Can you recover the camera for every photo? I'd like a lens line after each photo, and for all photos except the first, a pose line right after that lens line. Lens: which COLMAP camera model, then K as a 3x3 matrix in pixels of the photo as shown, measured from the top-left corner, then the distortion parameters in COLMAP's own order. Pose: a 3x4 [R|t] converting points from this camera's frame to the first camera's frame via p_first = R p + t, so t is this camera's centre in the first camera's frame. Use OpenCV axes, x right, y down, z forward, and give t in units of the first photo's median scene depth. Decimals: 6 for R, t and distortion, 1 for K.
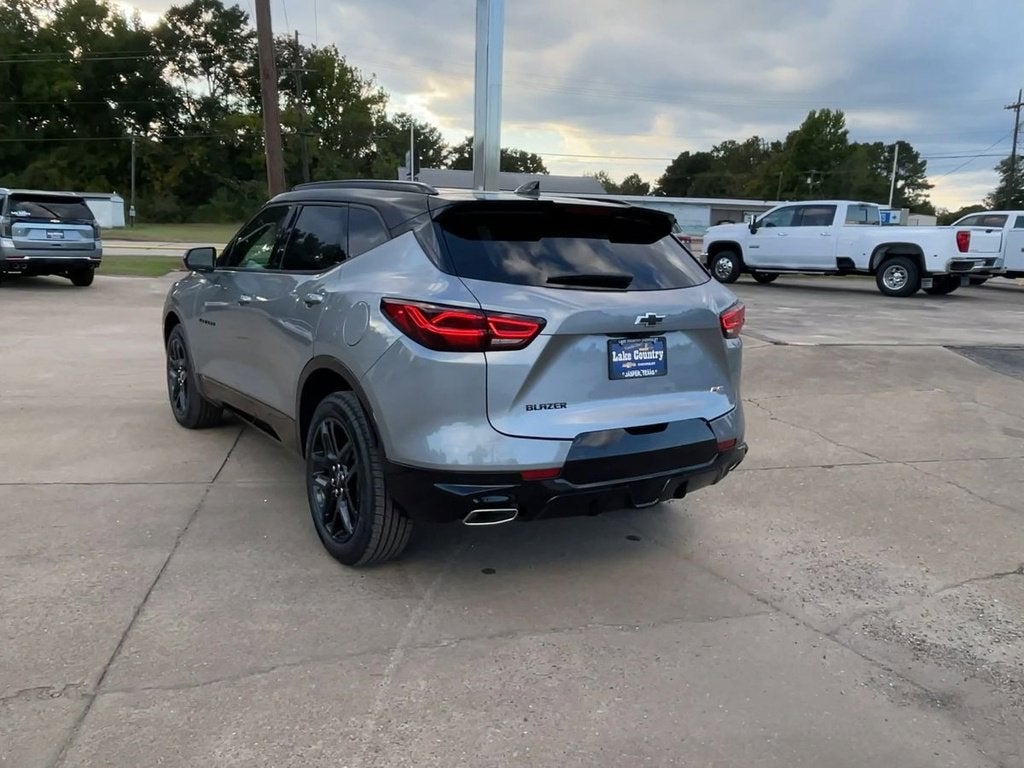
lens RADIAL K [[809.5, 0, 515.1], [0, 809.5, 388.3], [0, 0, 1]] dist [0.018321, -0.027173]
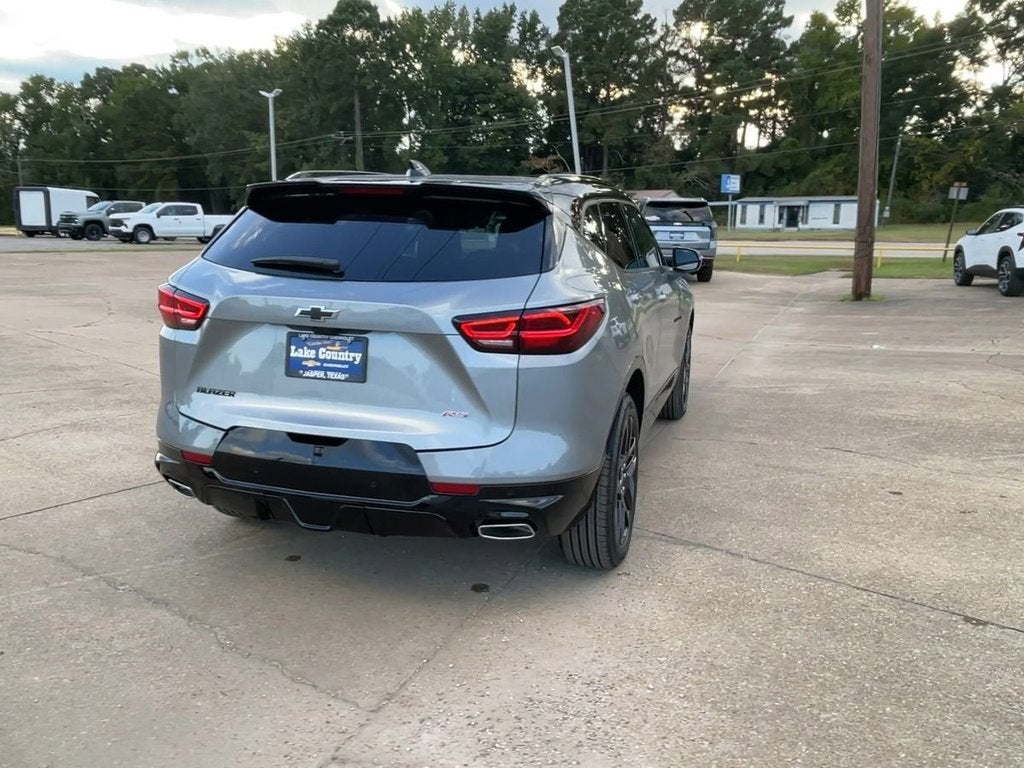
lens RADIAL K [[809.5, 0, 517.3], [0, 809.5, 377.6], [0, 0, 1]] dist [0.018321, -0.027173]
pose [[0.622591, 0.124924, -0.772511, 0.771637], [-0.136329, 0.989395, 0.050124, -0.070711], [0.770580, 0.074109, 0.633019, 0.497719]]
